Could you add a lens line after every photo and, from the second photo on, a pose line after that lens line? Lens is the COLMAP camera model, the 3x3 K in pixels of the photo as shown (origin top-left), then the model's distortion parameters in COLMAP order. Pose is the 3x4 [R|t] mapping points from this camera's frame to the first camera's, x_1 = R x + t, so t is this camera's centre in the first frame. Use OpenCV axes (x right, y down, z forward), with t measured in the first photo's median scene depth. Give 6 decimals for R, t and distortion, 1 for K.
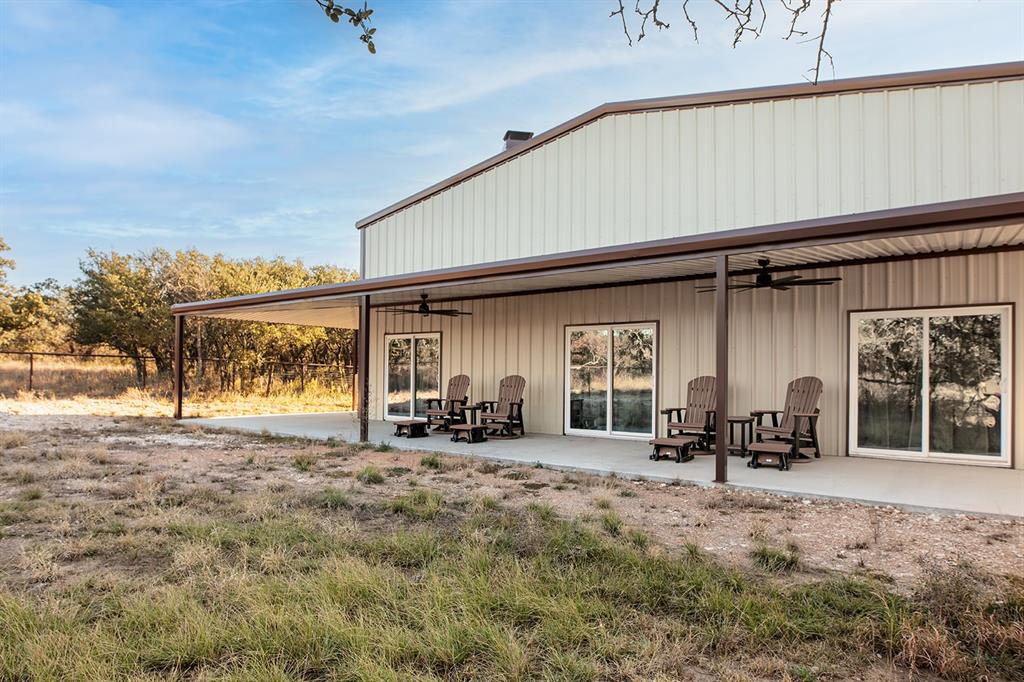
lens RADIAL K [[607.8, 0, 508.2], [0, 607.8, 365.9], [0, 0, 1]] dist [-0.028761, -0.000763]
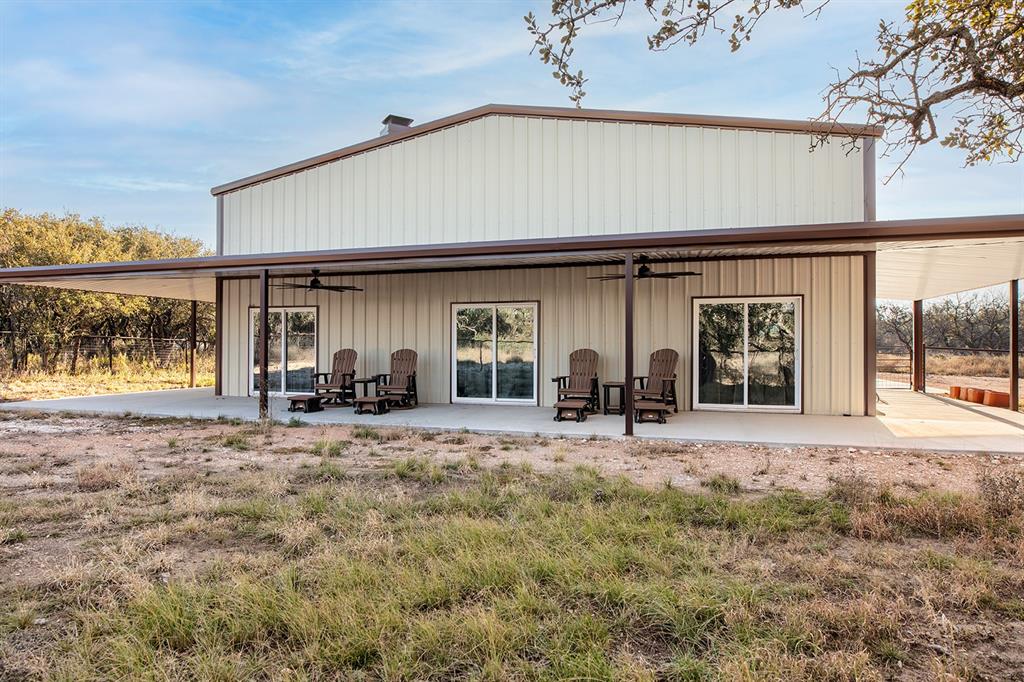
lens RADIAL K [[588.0, 0, 512.0], [0, 588.0, 341.0], [0, 0, 1]] dist [-0.023796, -0.000096]
pose [[0.934672, -0.003527, 0.355492, -0.187623], [0.001166, 0.999976, 0.006856, -0.005708], [-0.355508, -0.005993, 0.934654, -0.024167]]
